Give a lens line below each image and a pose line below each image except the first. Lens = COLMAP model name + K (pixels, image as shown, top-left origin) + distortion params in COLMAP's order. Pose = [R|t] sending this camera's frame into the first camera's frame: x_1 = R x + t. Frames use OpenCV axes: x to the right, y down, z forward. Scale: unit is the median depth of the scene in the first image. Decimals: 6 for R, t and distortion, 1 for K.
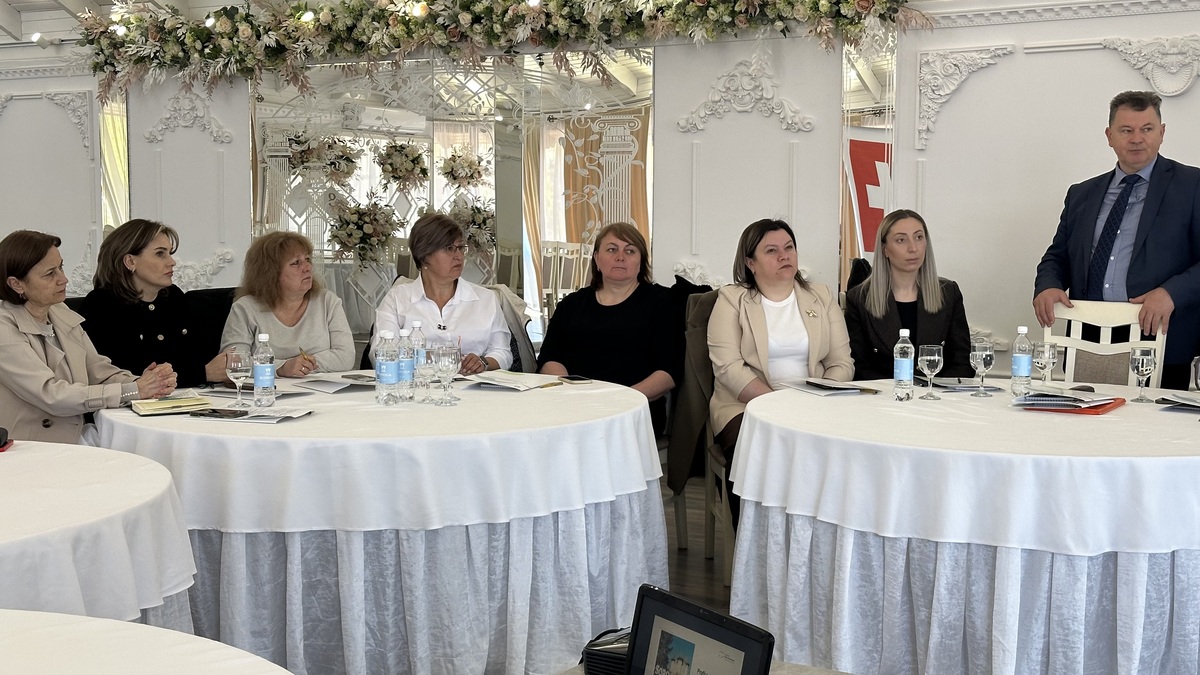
lens RADIAL K [[1663.7, 0, 599.8], [0, 1663.7, 321.3], [0, 0, 1]] dist [0.160846, -0.191866]
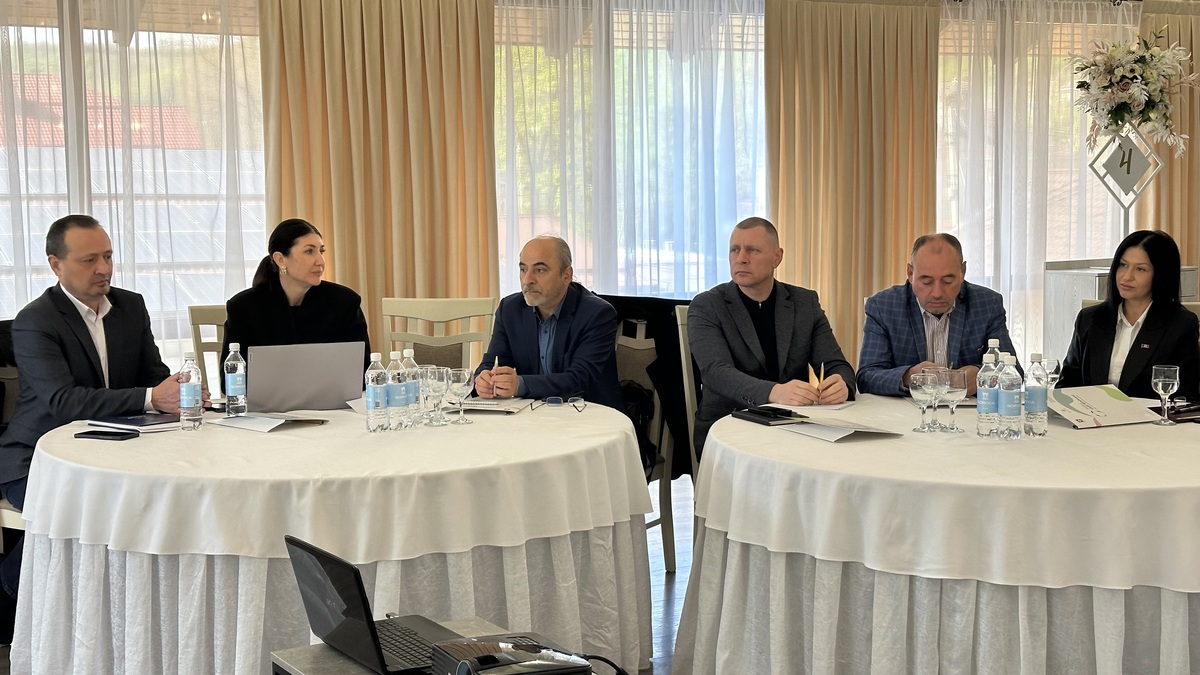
lens RADIAL K [[1673.1, 0, 600.0], [0, 1673.1, 337.5], [0, 0, 1]] dist [0.150775, -0.096765]
pose [[-0.459678, 0.089788, -0.883535, 0.540238], [-0.062111, 0.989189, 0.132840, -0.082583], [0.885911, 0.115941, -0.449132, 0.890212]]
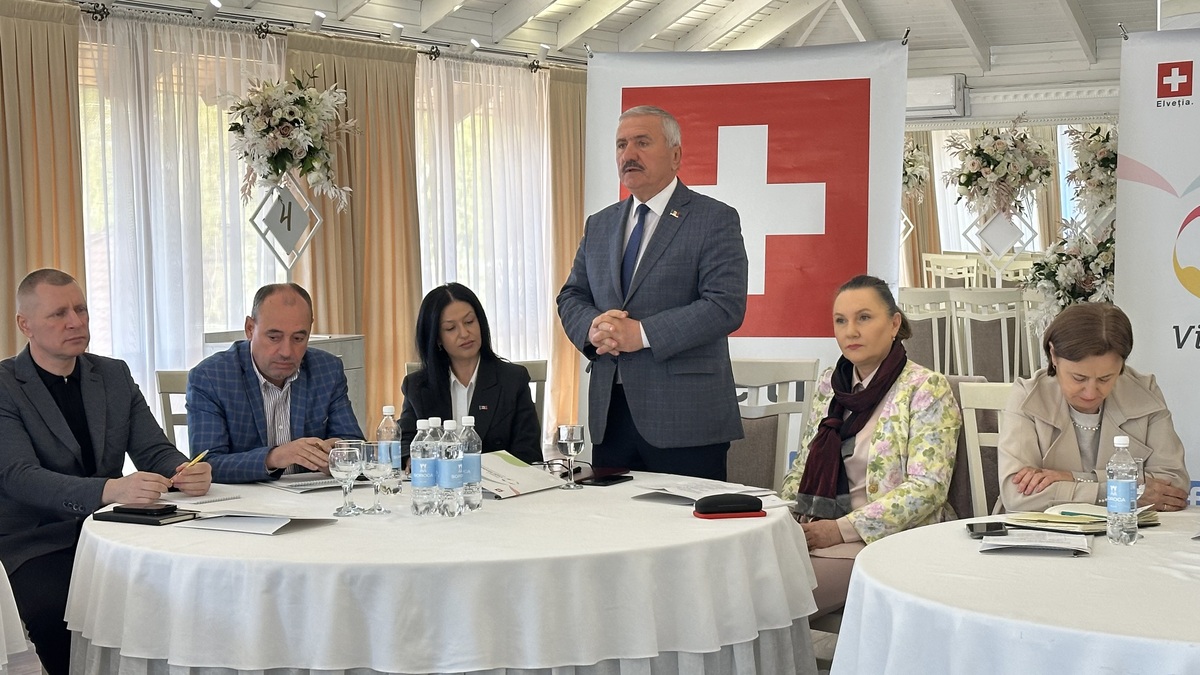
lens RADIAL K [[2056.6, 0, 596.7], [0, 2056.6, 326.5], [0, 0, 1]] dist [0.137883, -0.031588]
pose [[0.080913, 0.045873, -0.995665, 0.612369], [-0.066343, 0.996973, 0.040542, -0.056020], [0.994511, 0.062775, 0.083711, 0.675918]]
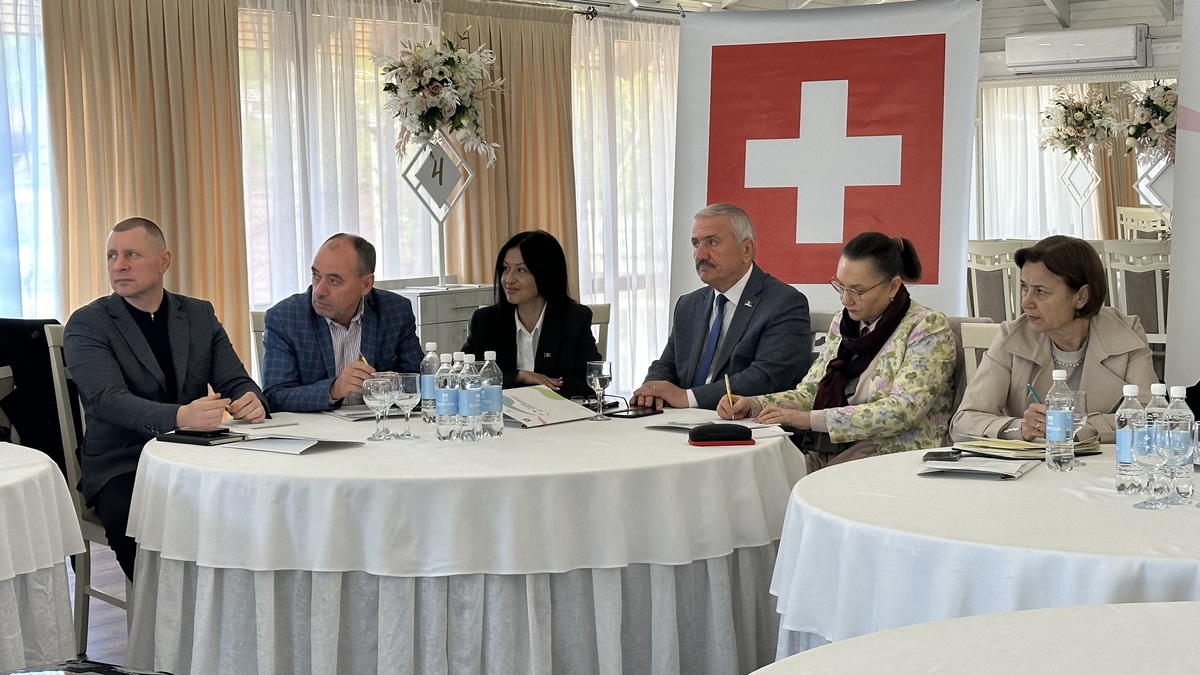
lens RADIAL K [[2060.1, 0, 600.0], [0, 2060.1, 329.8], [0, 0, 1]] dist [0.157729, -0.092555]
pose [[-0.041574, 0.068112, -0.996811, 0.697084], [-0.063437, 0.995481, 0.070667, -0.059954], [0.997120, 0.066172, -0.037065, 0.791786]]
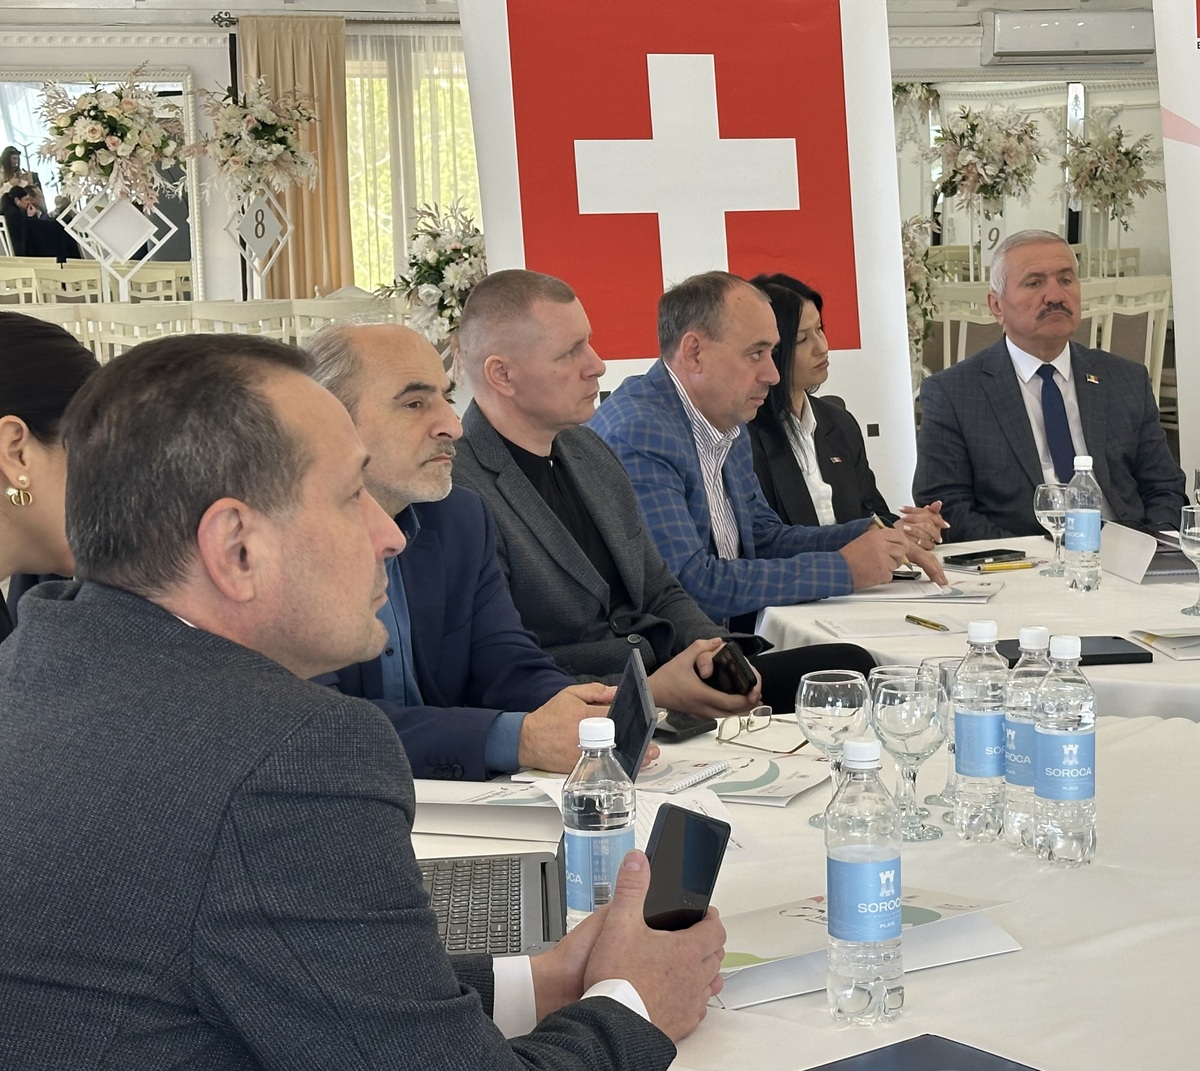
lens RADIAL K [[2542.2, 0, 707.4], [0, 2542.2, 556.3], [0, 0, 1]] dist [0.122554, 0.177463]
pose [[0.735158, 0.077208, -0.673485, 0.067854], [-0.034999, 0.996491, 0.076033, 0.004292], [0.676992, -0.032325, 0.735281, -0.018008]]
